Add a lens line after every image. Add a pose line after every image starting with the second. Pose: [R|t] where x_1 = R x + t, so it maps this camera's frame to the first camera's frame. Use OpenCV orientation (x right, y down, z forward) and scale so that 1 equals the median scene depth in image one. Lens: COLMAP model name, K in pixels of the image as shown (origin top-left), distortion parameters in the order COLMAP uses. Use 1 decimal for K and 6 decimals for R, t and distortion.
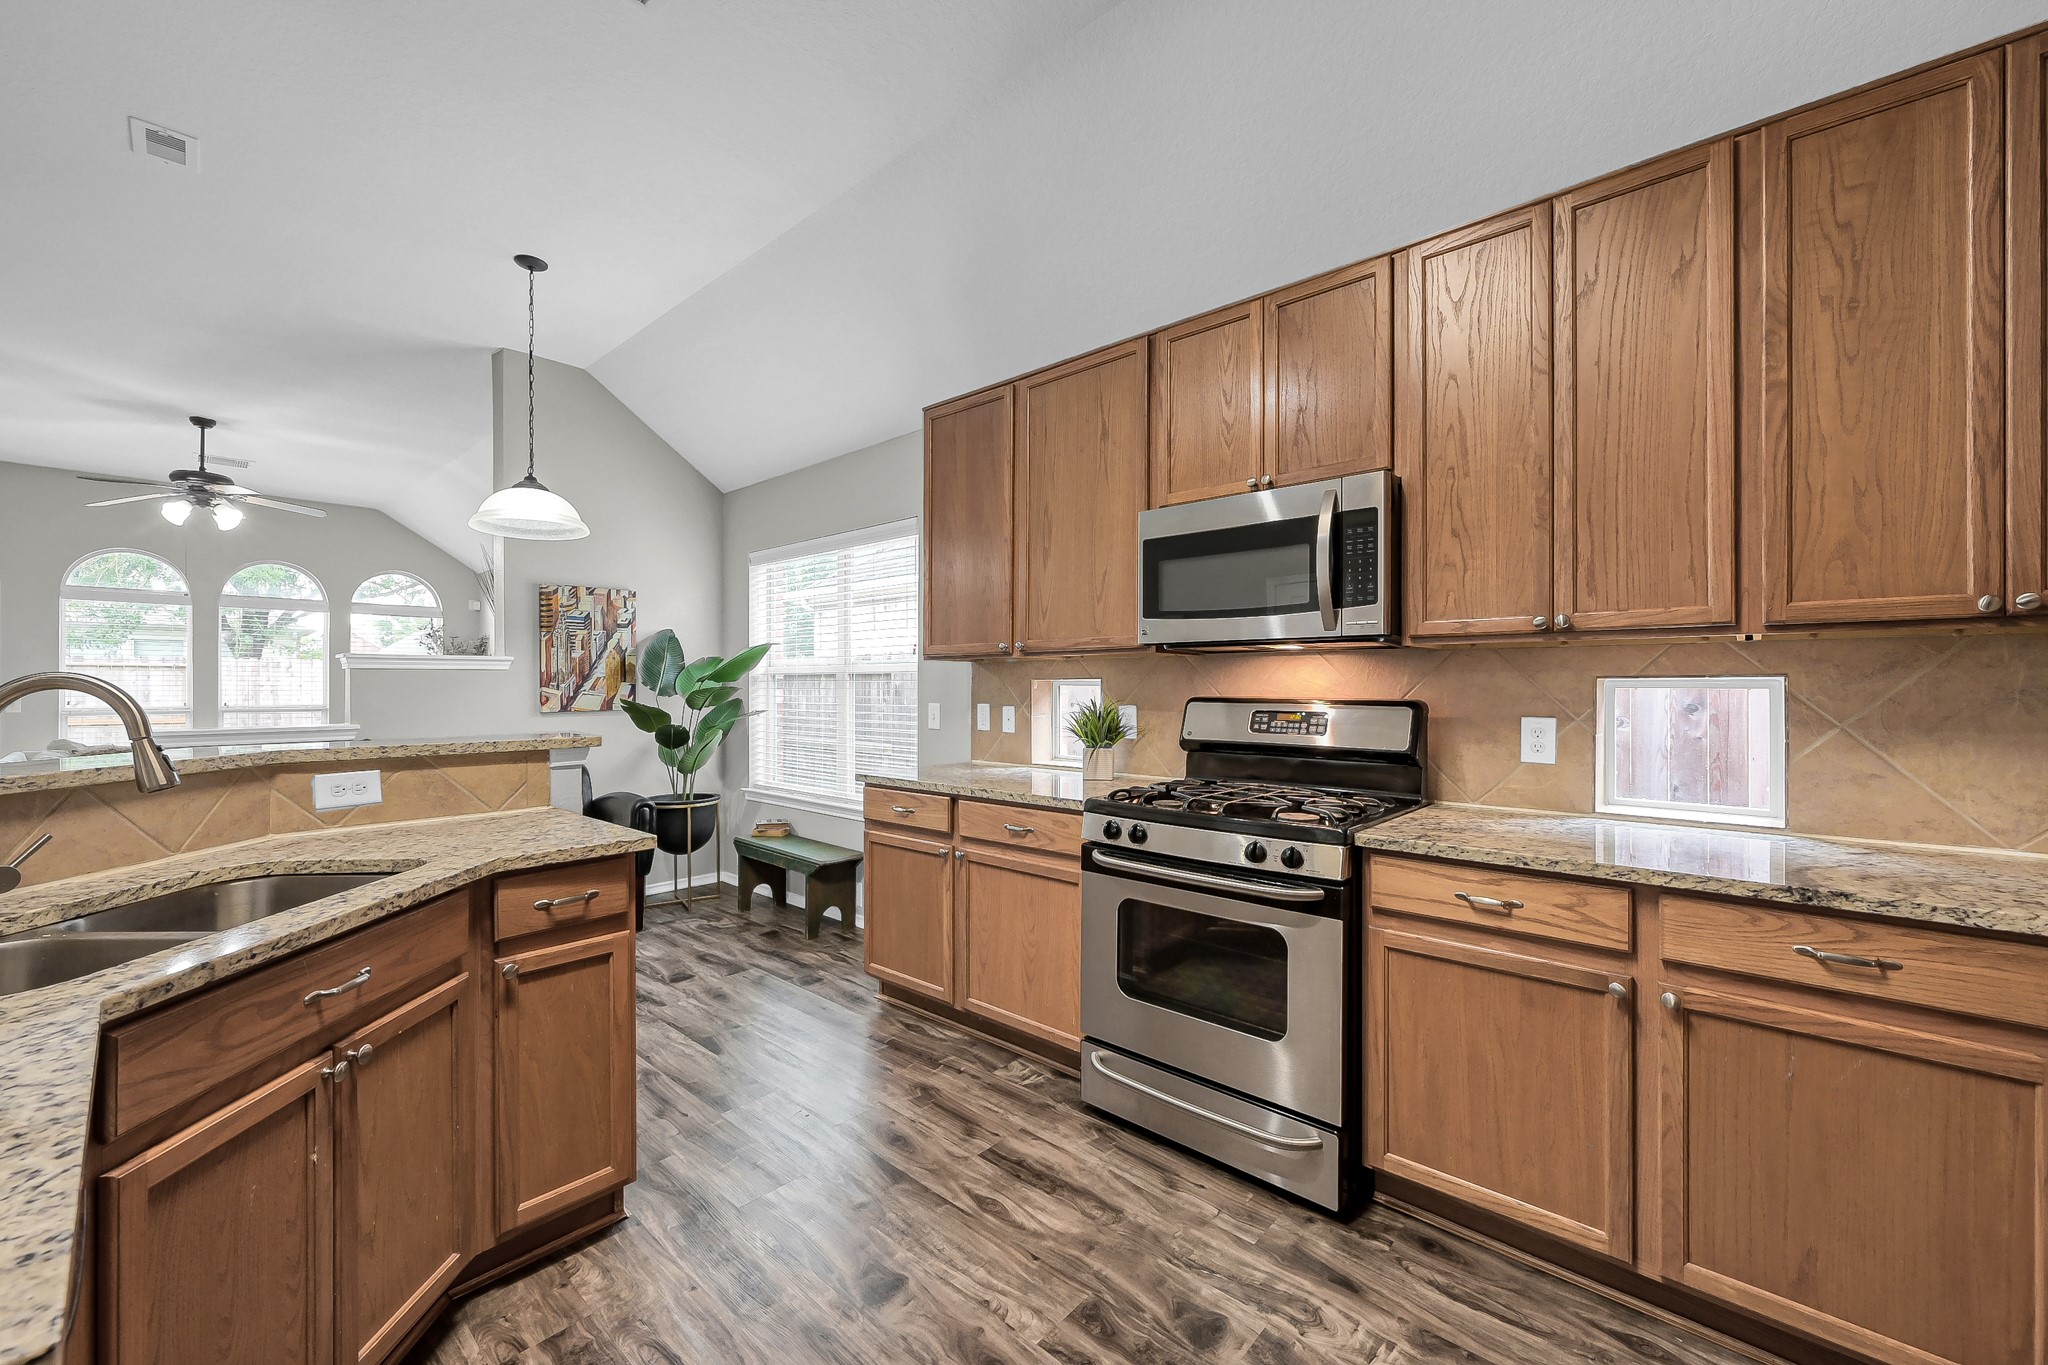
lens RADIAL K [[805.9, 0, 1018.5], [0, 805.9, 679.9], [0, 0, 1]] dist [0.001724, -0.000149]
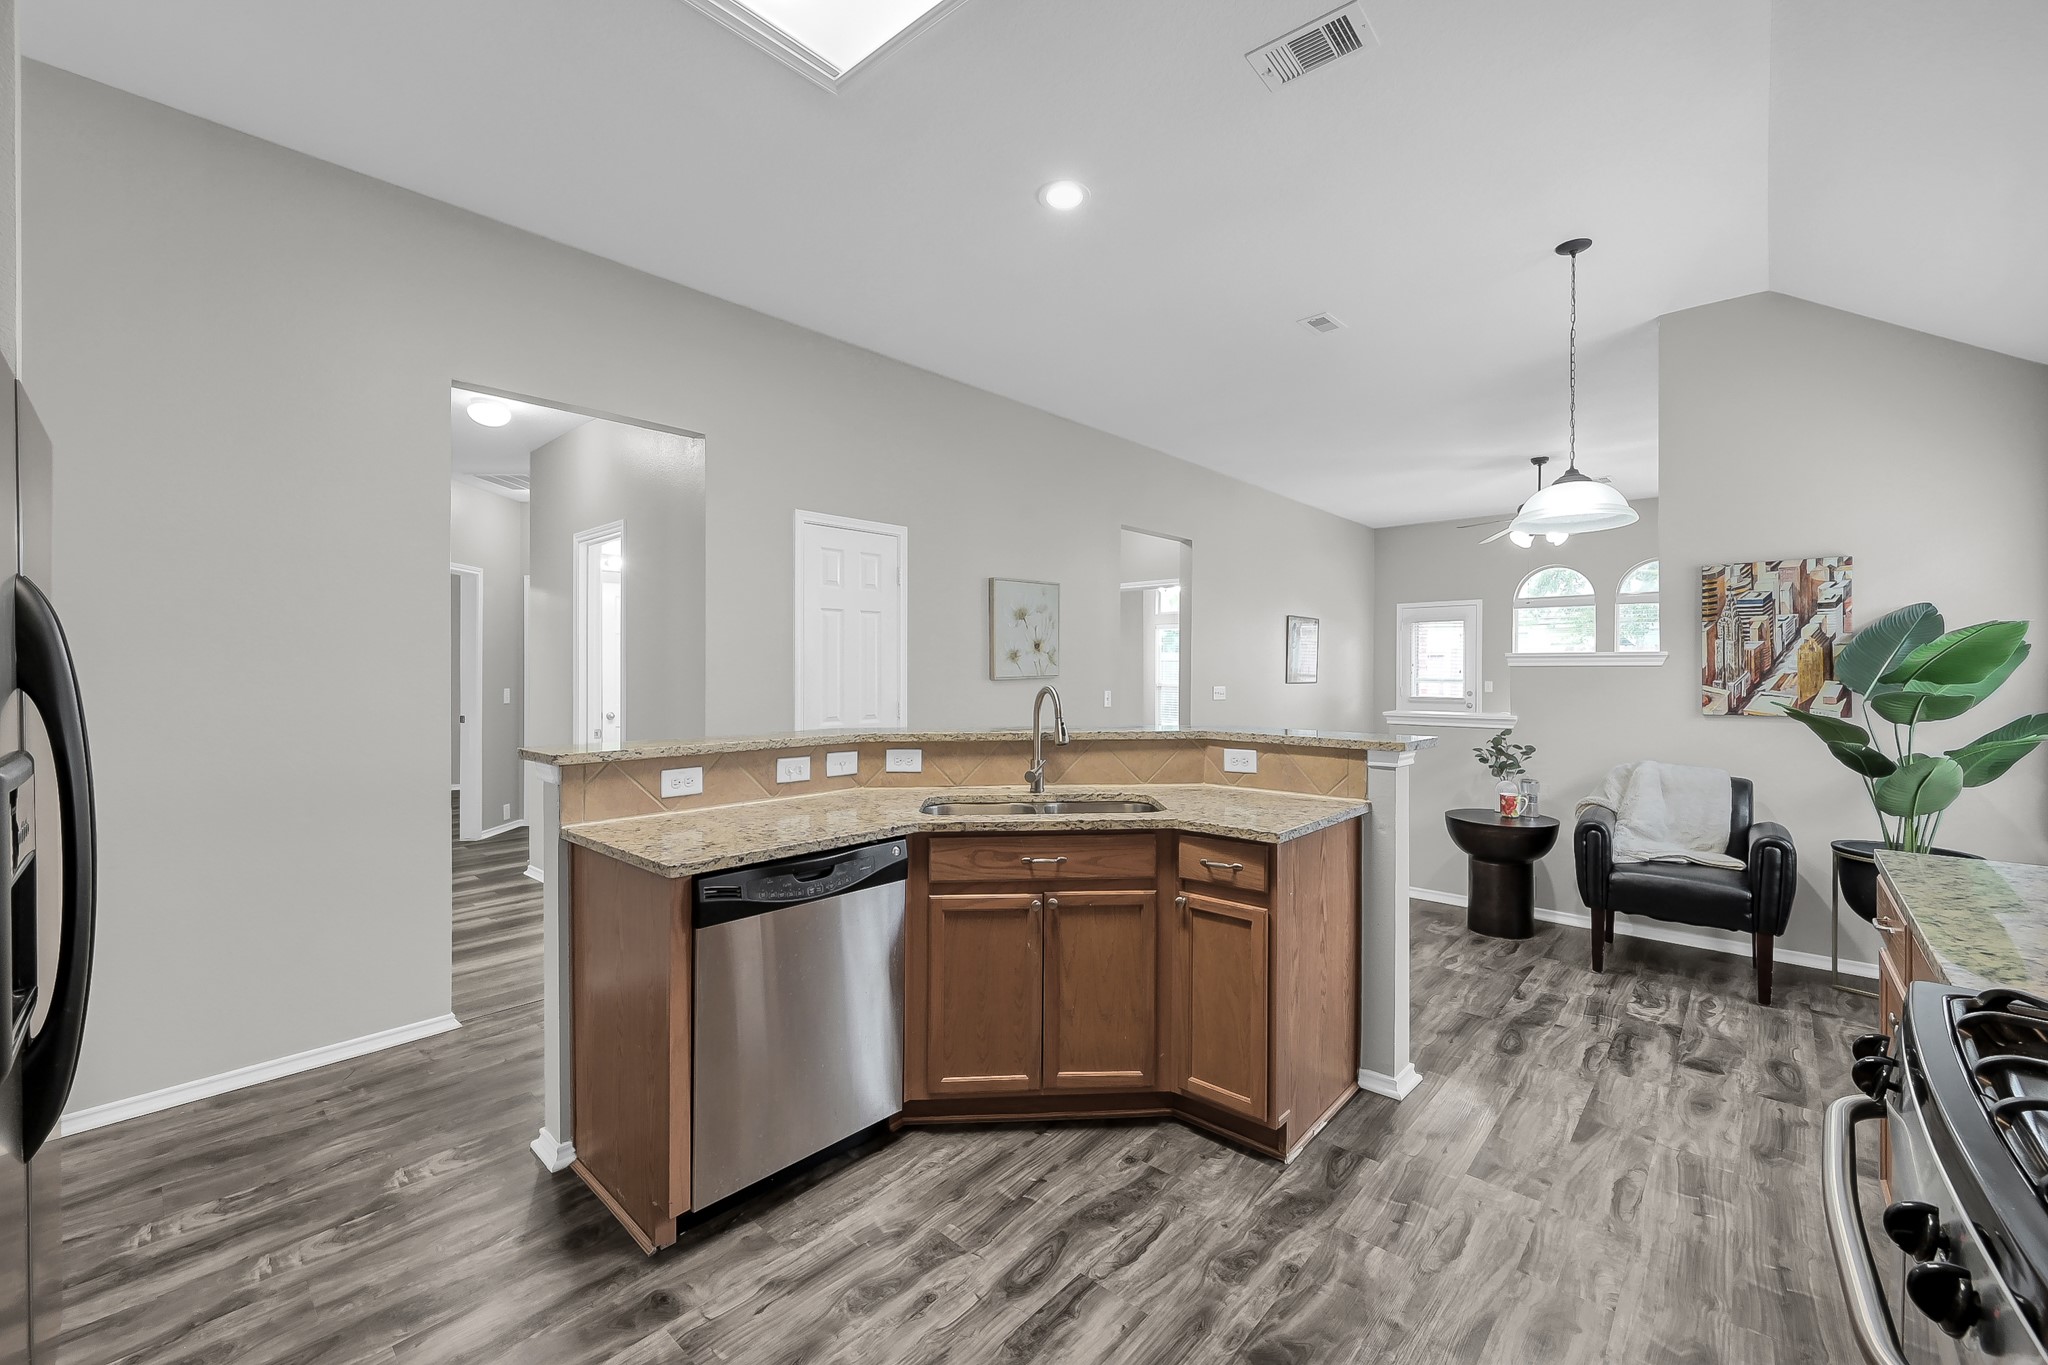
lens RADIAL K [[805.9, 0, 1018.5], [0, 805.9, 679.9], [0, 0, 1]] dist [0.001724, -0.000149]
pose [[0.013908, 0.015805, -0.999778, 0.264834], [0.006210, 0.999854, 0.015893, -0.015331], [0.999884, -0.006429, 0.013808, 0.253243]]
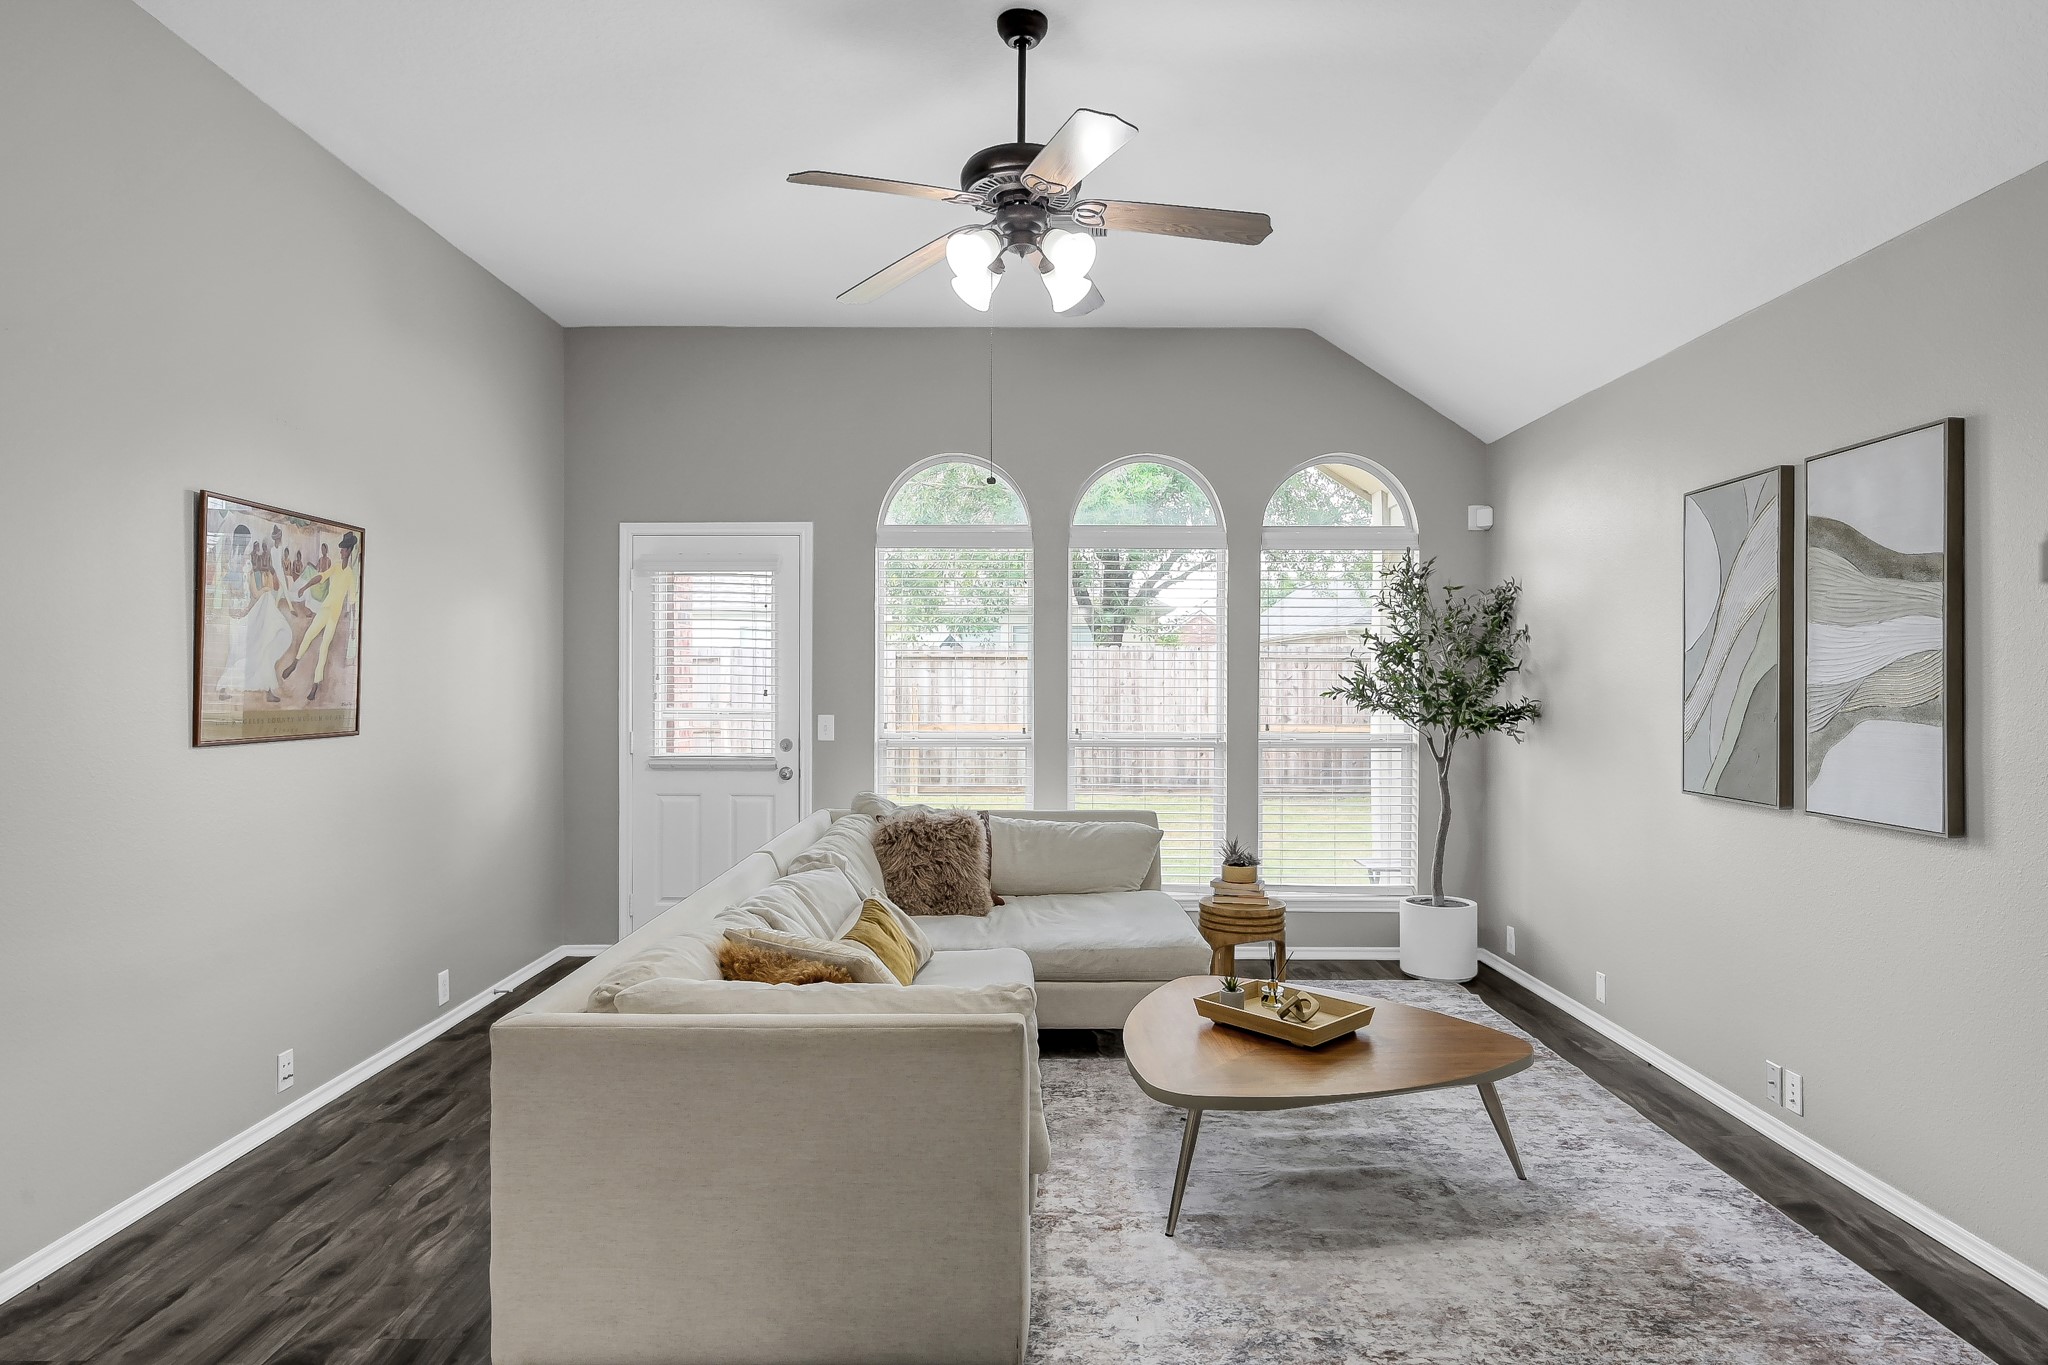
lens RADIAL K [[1154.2, 0, 1024.0], [0, 1154.2, 682.5], [0, 0, 1]] dist [0.000057, -0.000023]
pose [[0.670593, 0.001776, -0.741823, -0.843414], [0.008131, 0.999919, 0.009745, -0.017811], [0.741781, -0.012566, 0.670525, 0.881737]]
